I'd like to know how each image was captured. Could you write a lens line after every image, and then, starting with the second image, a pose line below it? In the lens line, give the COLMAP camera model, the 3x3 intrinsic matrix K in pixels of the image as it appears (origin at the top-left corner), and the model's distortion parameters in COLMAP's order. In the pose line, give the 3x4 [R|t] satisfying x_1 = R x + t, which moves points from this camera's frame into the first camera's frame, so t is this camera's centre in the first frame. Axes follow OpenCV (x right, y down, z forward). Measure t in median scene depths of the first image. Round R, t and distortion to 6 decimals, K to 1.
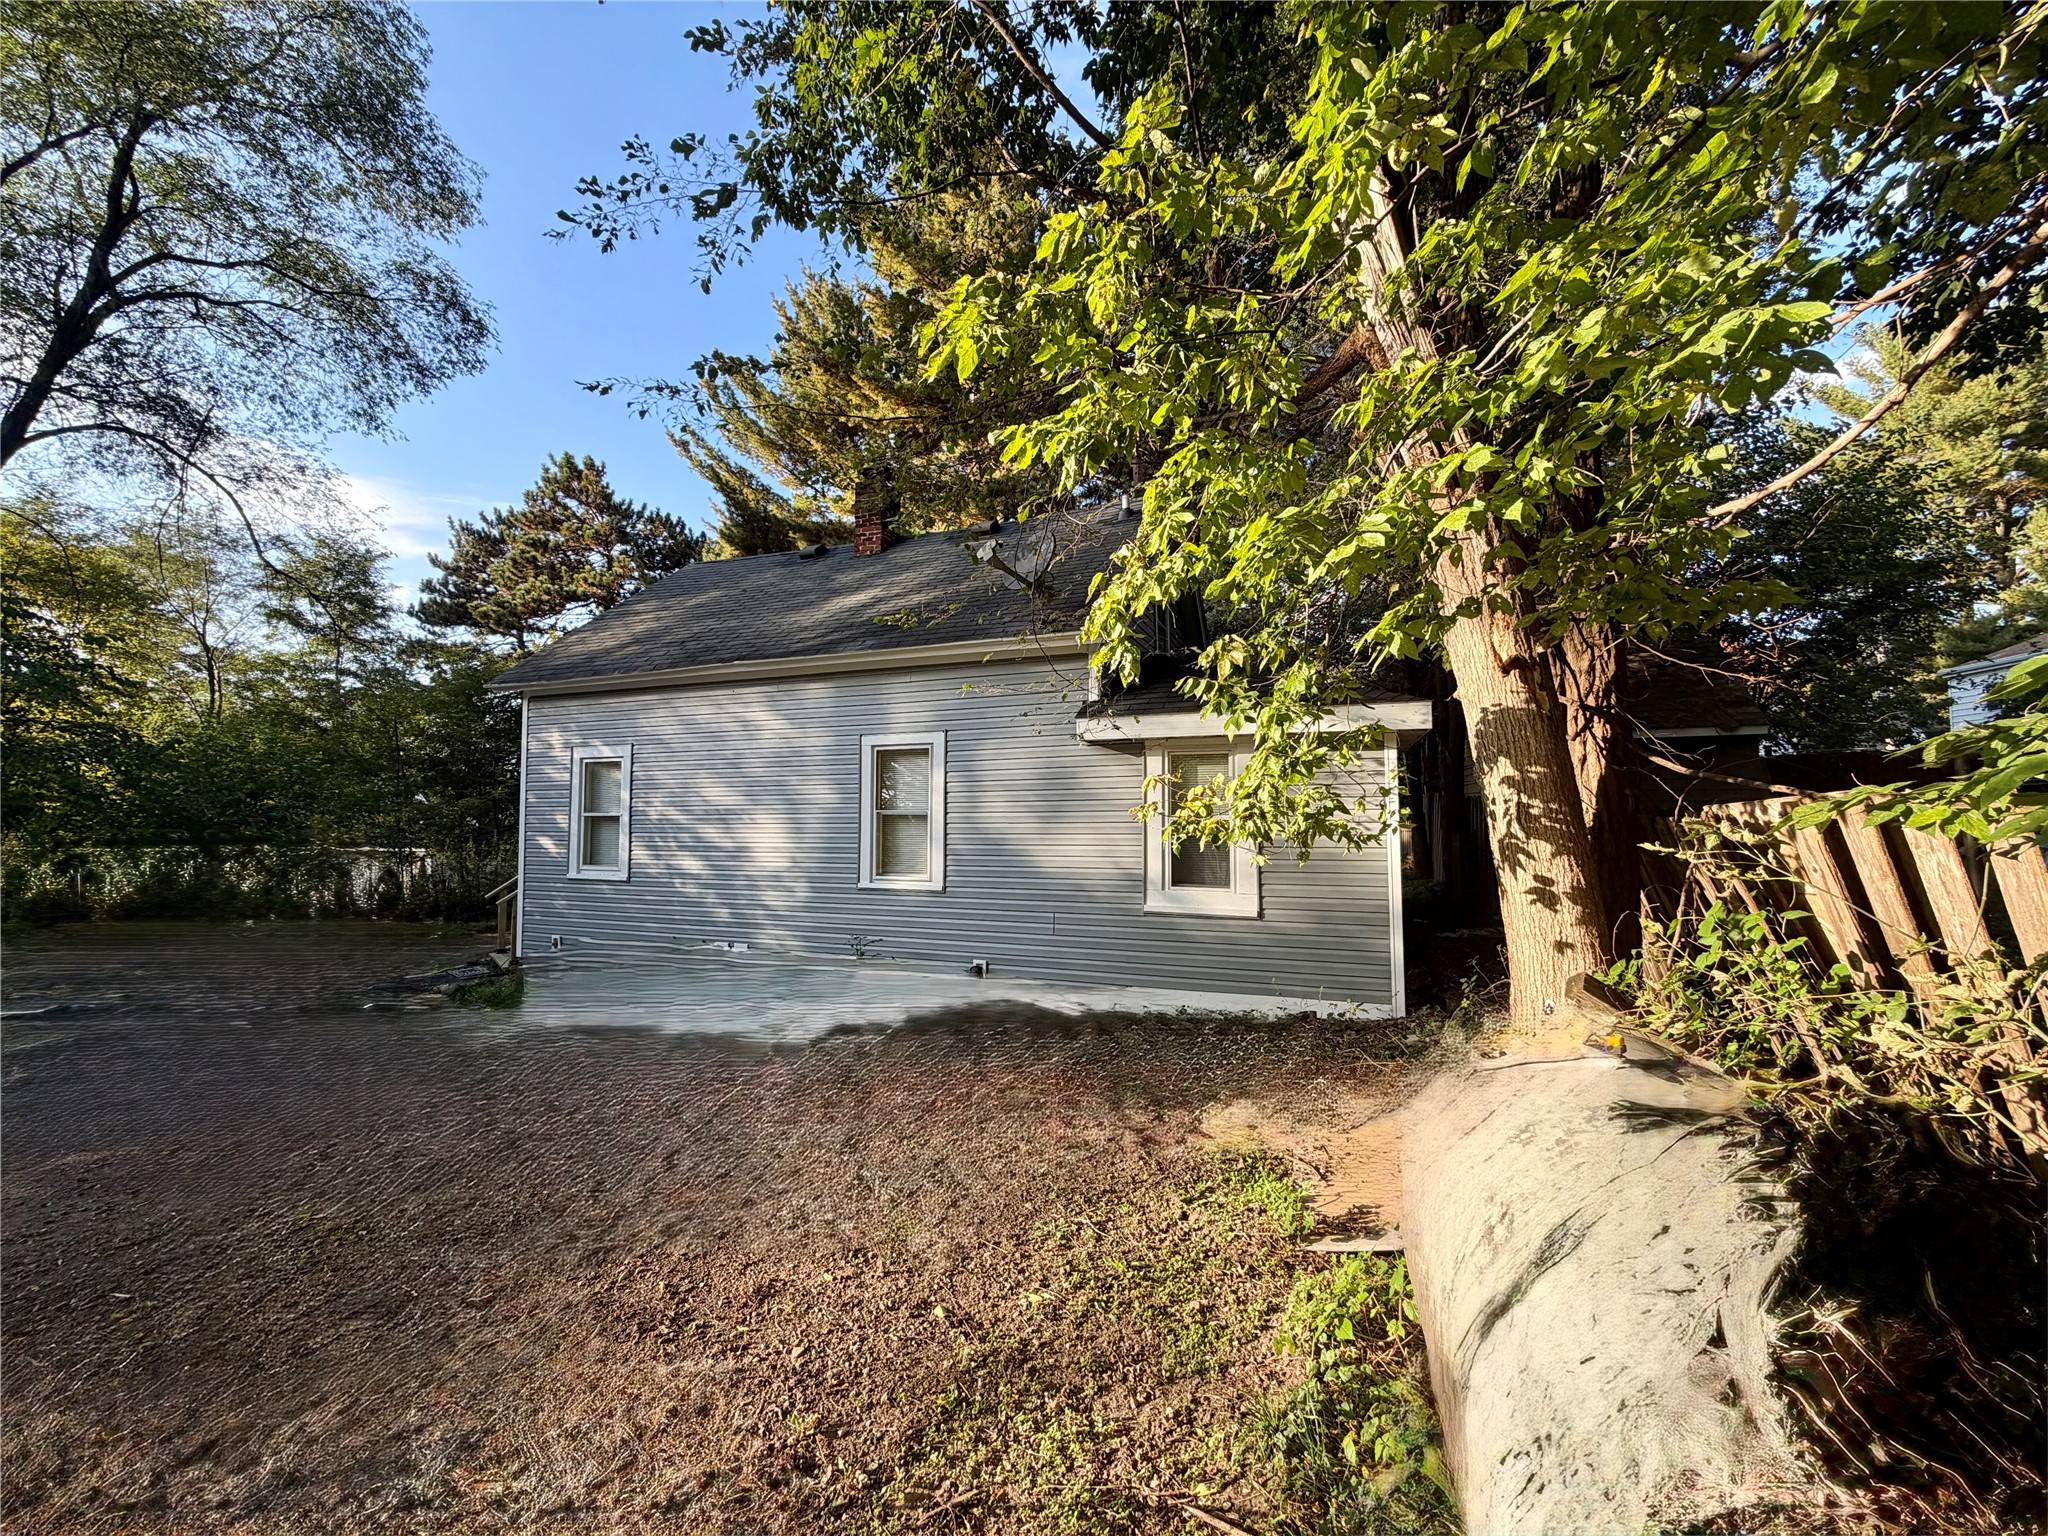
lens RADIAL K [[813.5, 0, 1023.2], [0, 813.5, 775.8], [0, 0, 1]] dist [-0.001056, 0.000069]
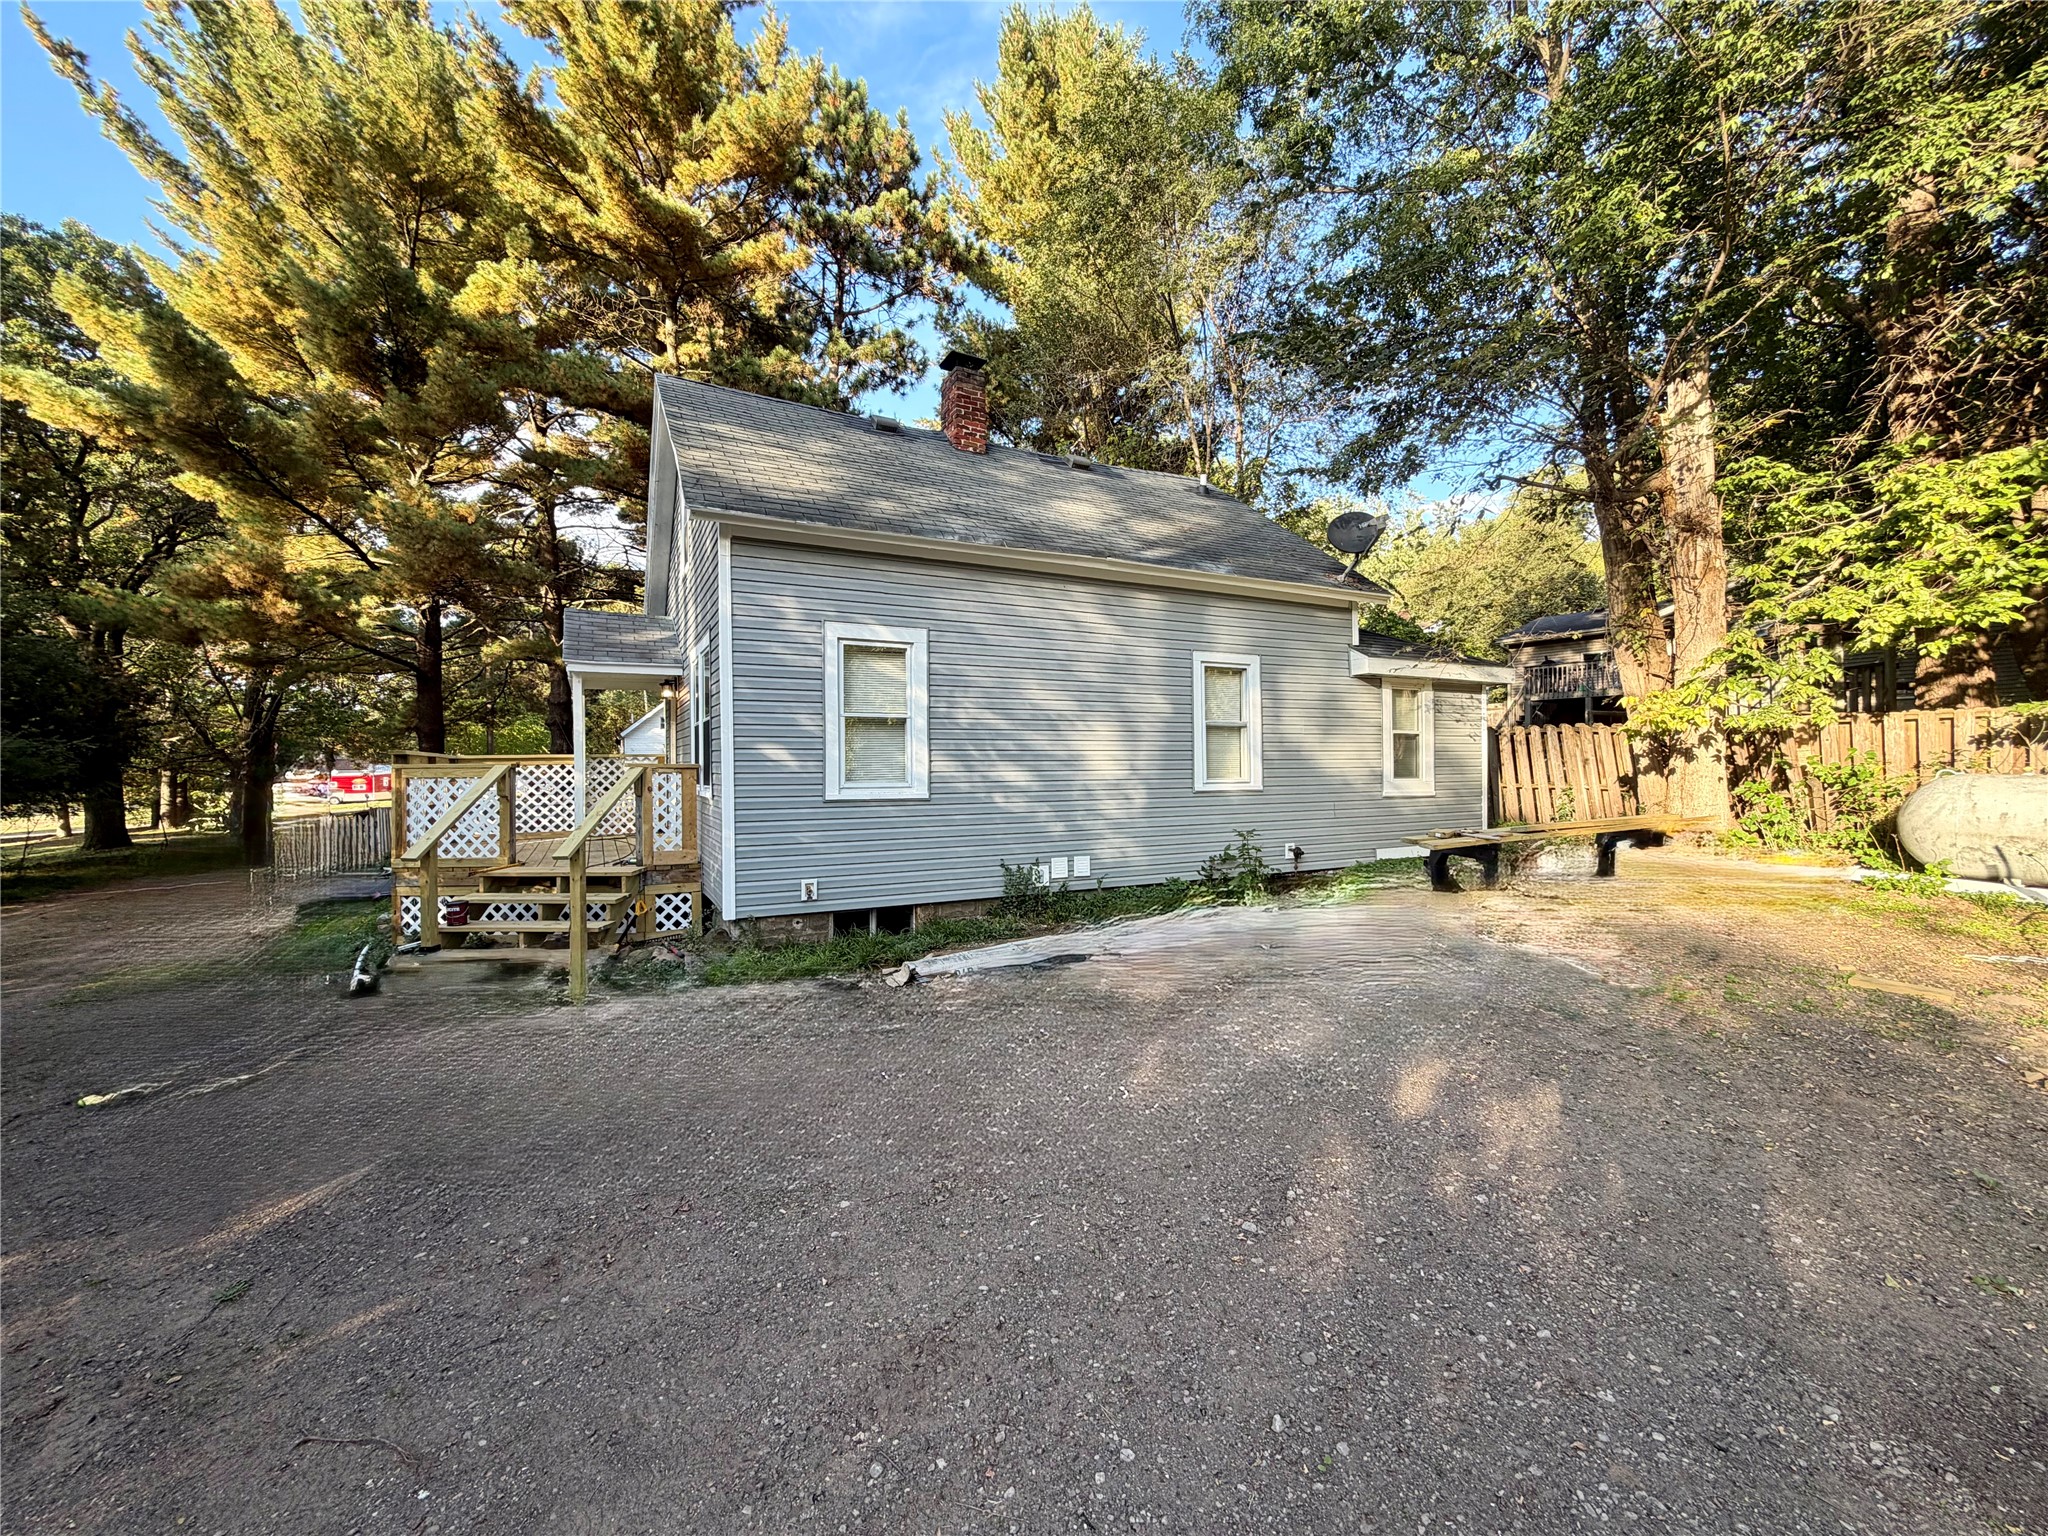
lens RADIAL K [[813.5, 0, 1024.4], [0, 813.5, 756.3], [0, 0, 1]] dist [-0.001056, 0.000069]
pose [[0.661543, -0.013027, 0.749794, -1.117564], [-0.058631, 0.995890, 0.069033, 0.026706], [-0.747612, -0.089630, 0.658060, 0.433055]]
